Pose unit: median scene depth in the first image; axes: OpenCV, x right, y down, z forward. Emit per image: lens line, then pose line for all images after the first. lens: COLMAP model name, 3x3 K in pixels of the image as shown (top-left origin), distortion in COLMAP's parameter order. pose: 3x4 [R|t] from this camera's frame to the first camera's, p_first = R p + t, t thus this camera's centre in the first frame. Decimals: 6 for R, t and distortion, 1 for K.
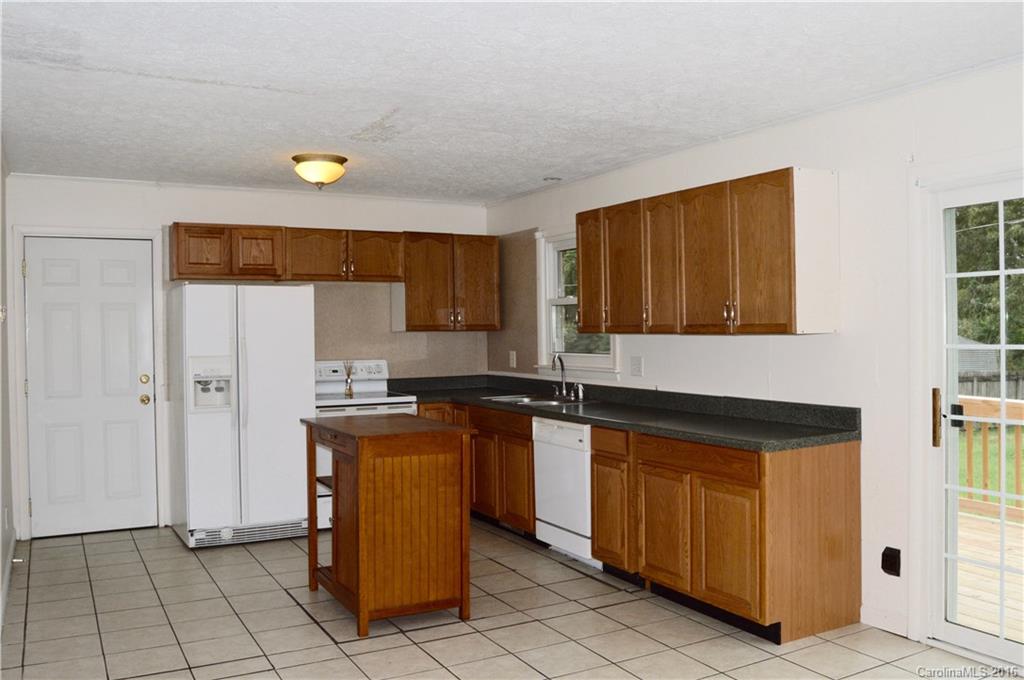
lens RADIAL K [[865.5, 0, 512.0], [0, 865.5, 340.0], [0, 0, 1]] dist [-0.082895, 0.011508]
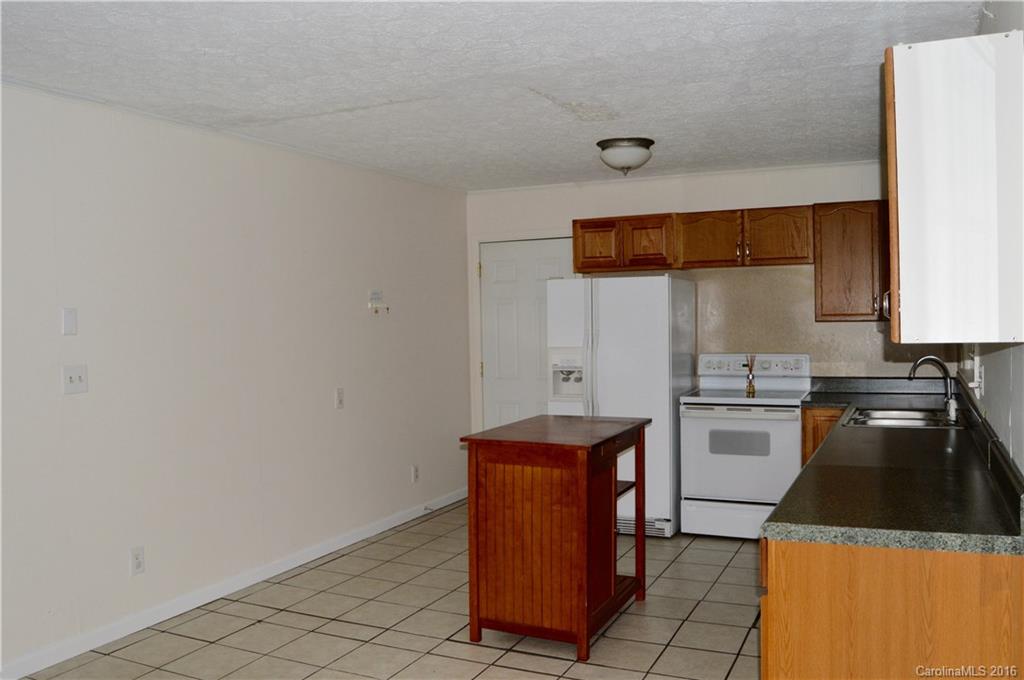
lens RADIAL K [[853.6, 0, 525.0], [0, 853.6, 341.1], [0, 0, 1]] dist [-0.083575, 0.013402]
pose [[0.594653, 0.021397, -0.803698, 0.544841], [0.002089, 0.999601, 0.028158, -0.022115], [0.803980, -0.018423, 0.594371, 0.409331]]
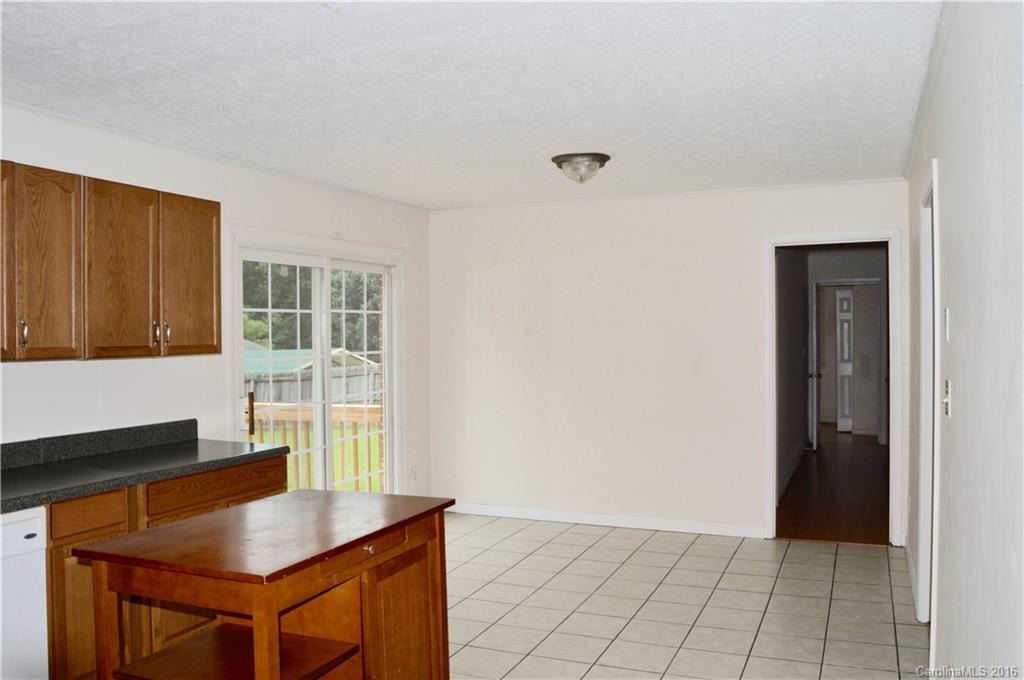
lens RADIAL K [[810.6, 0, 512.0], [0, 810.6, 340.0], [0, 0, 1]] dist [-0.077835, 0.008175]
pose [[-0.608501, 0.012638, 0.793453, -0.614459], [0.029254, 0.999551, 0.006514, -0.017747], [-0.793014, 0.027176, -0.608597, 1.143430]]
